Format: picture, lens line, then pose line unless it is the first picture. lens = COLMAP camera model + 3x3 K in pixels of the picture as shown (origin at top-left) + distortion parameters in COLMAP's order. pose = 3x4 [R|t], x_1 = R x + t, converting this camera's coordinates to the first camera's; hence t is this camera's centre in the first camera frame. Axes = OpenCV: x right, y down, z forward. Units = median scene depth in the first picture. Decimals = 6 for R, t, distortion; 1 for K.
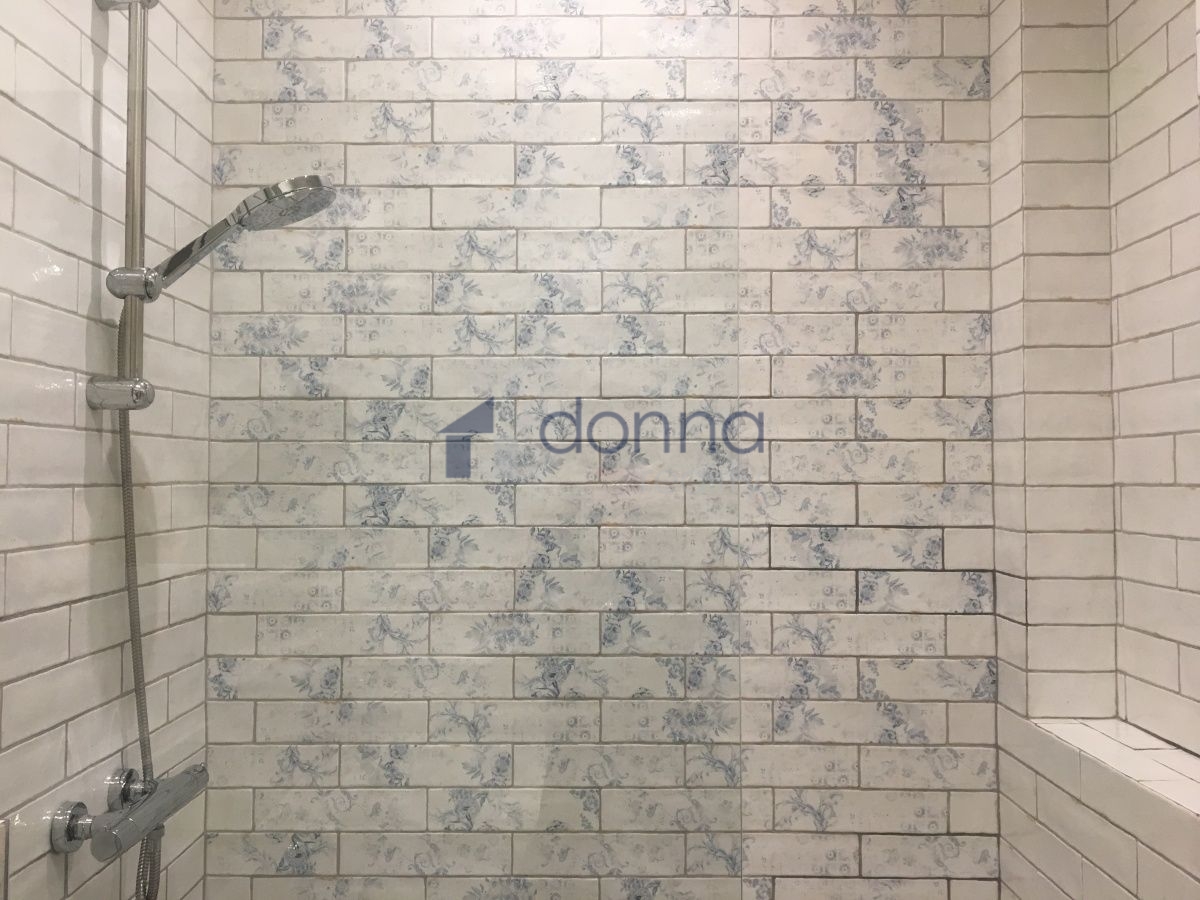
lens RADIAL K [[1018.5, 0, 600.0], [0, 1018.5, 450.0], [0, 0, 1]] dist [0.053566, -0.103748]
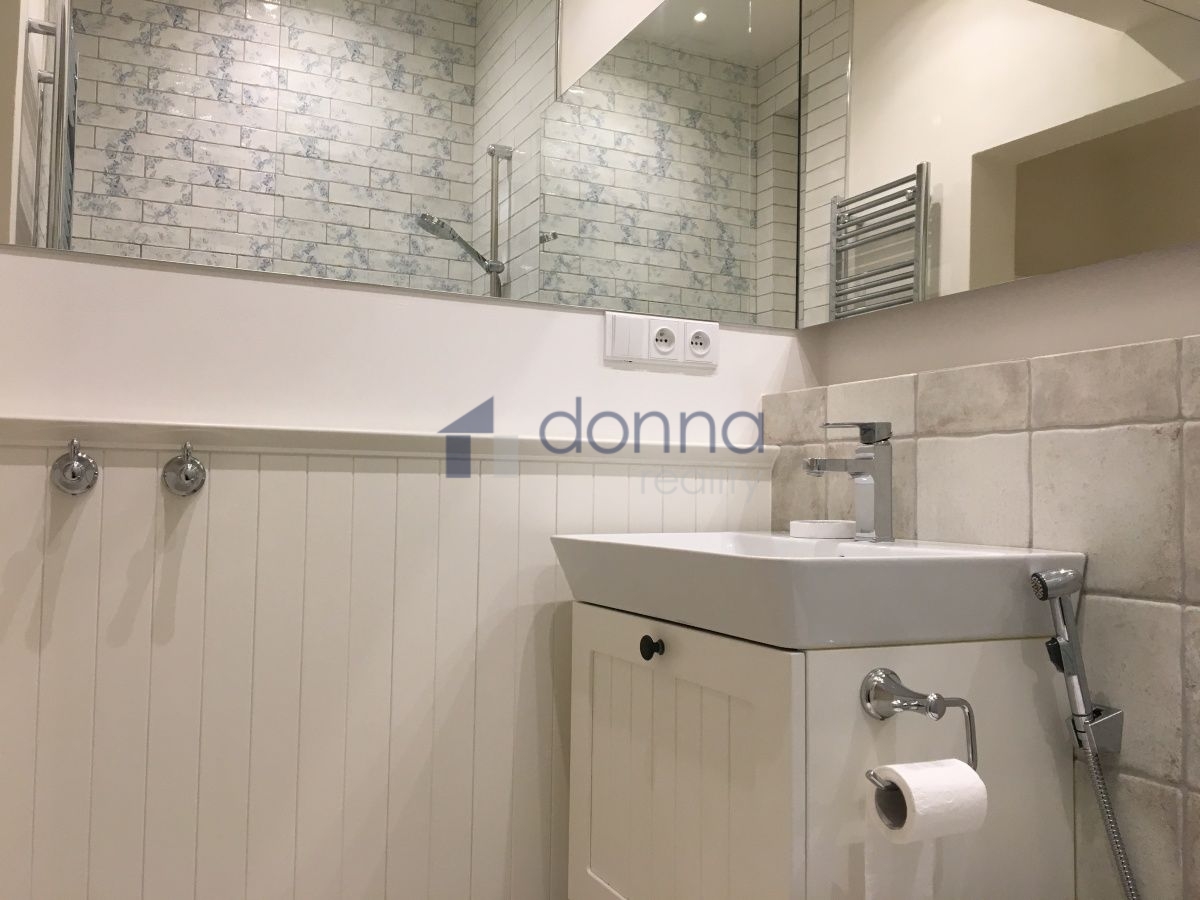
lens RADIAL K [[1018.5, 0, 600.0], [0, 1018.5, 450.0], [0, 0, 1]] dist [0.053566, -0.103748]
pose [[0.901860, 0.042378, 0.429945, -1.002028], [-0.034407, 0.999062, -0.026302, 0.271900], [-0.430656, 0.008928, 0.902472, -1.061503]]
